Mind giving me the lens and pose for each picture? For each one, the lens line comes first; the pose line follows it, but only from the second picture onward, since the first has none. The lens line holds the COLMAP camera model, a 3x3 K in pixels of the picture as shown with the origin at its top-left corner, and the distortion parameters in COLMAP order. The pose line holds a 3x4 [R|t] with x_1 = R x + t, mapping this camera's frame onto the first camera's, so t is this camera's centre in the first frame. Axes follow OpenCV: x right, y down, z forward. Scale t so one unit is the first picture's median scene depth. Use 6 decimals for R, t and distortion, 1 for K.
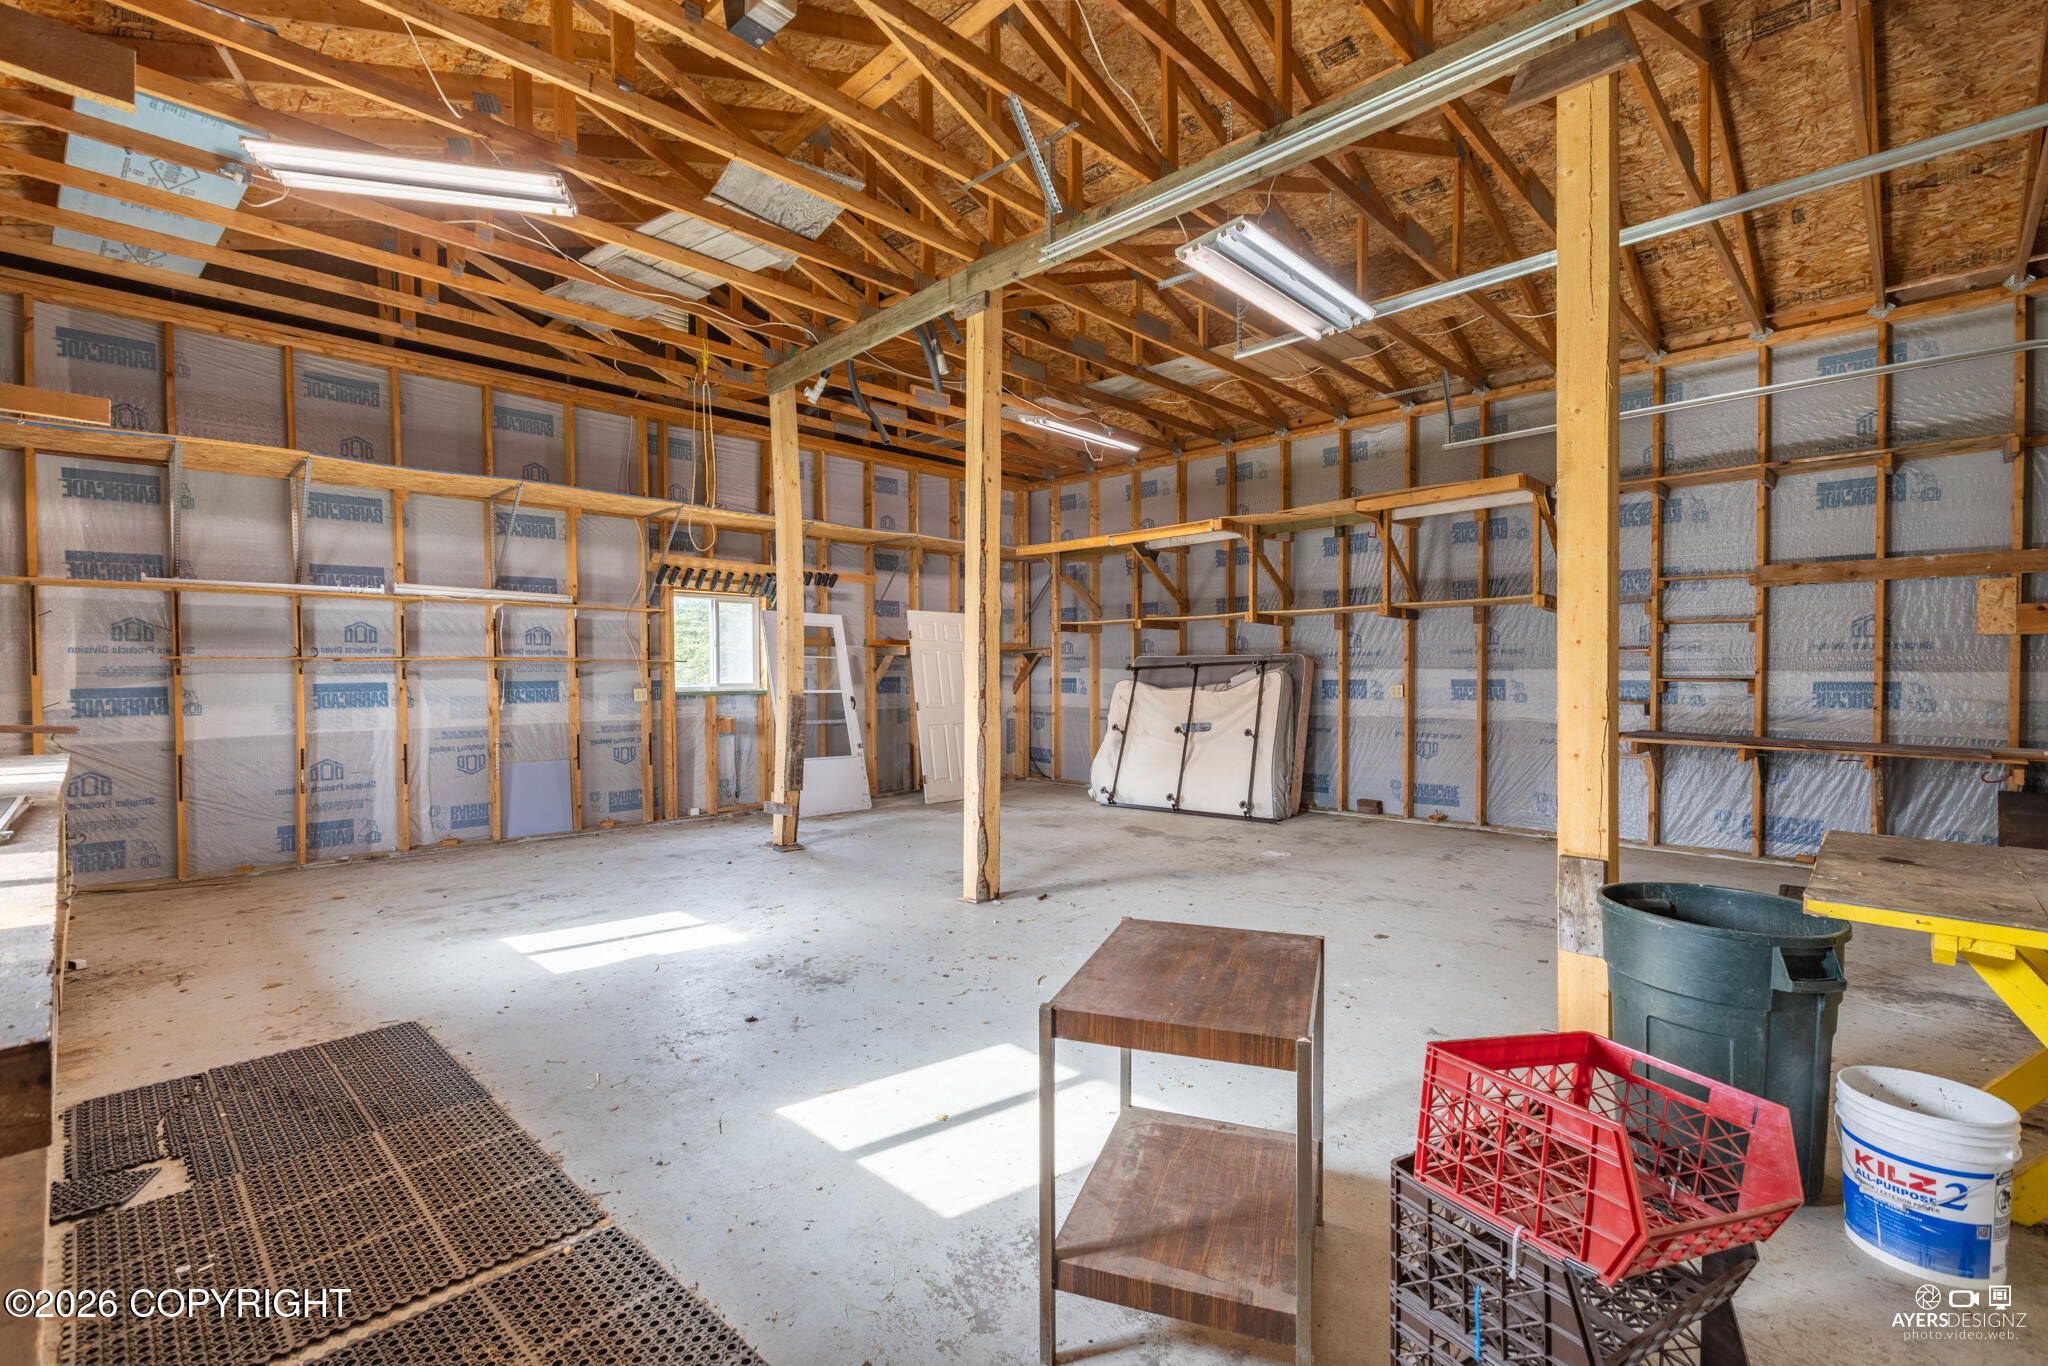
lens RADIAL K [[912.9, 0, 1023.5], [0, 912.9, 685.0], [0, 0, 1]] dist [-0.000674, -0.000253]
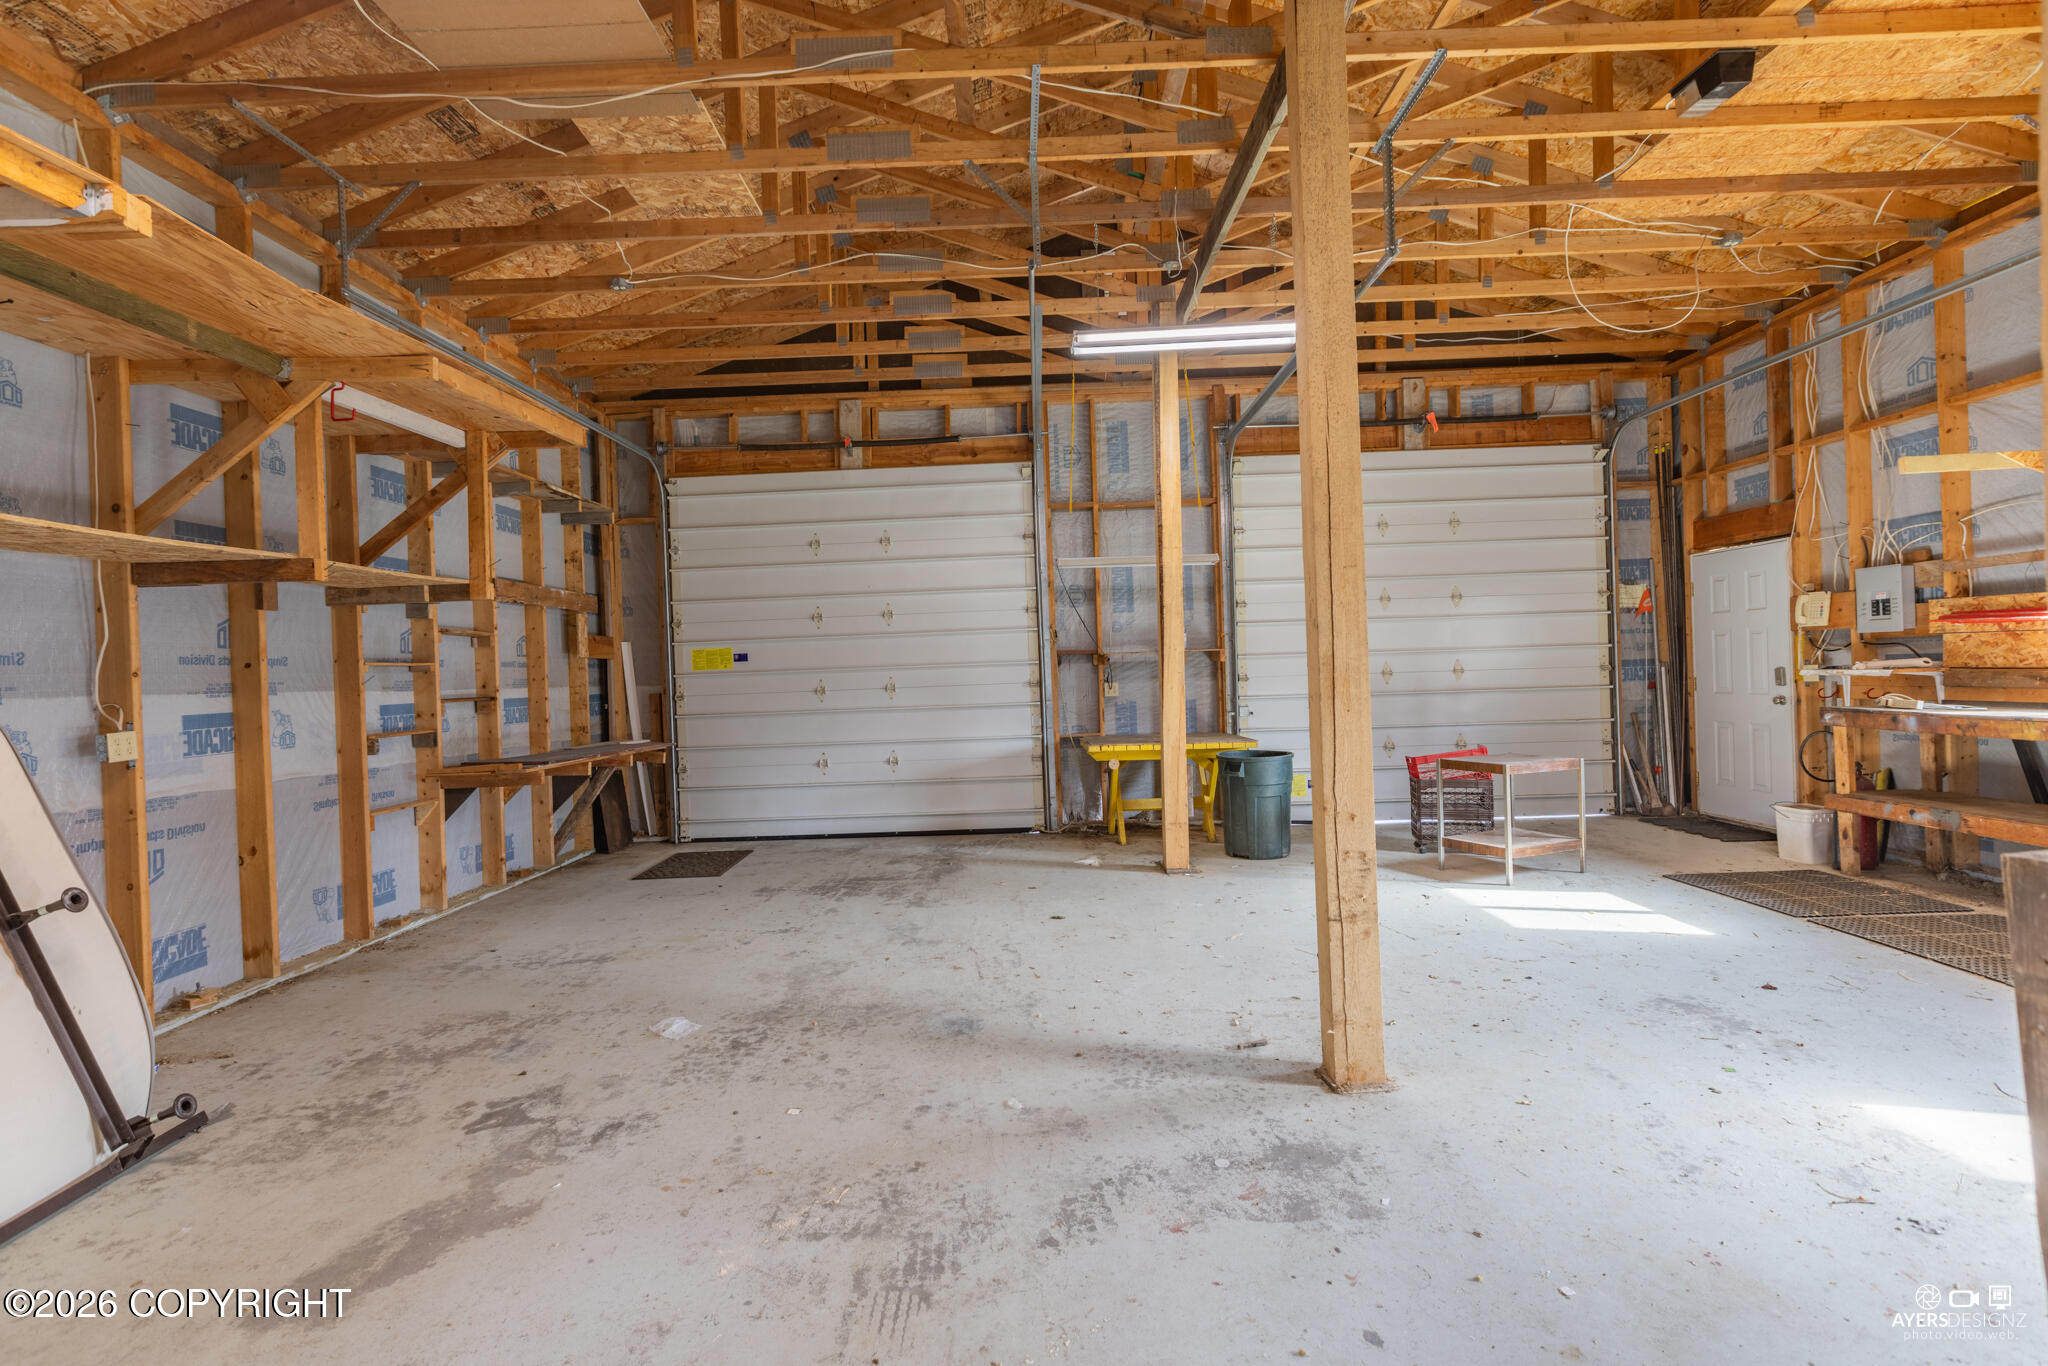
lens RADIAL K [[912.9, 0, 1019.8], [0, 912.9, 679.3], [0, 0, 1]] dist [-0.000674, -0.000253]
pose [[-0.688027, 0.019989, 0.725409, -0.386697], [0.045574, 0.998838, 0.015701, -0.023857], [-0.724252, 0.043862, -0.688139, 1.892026]]
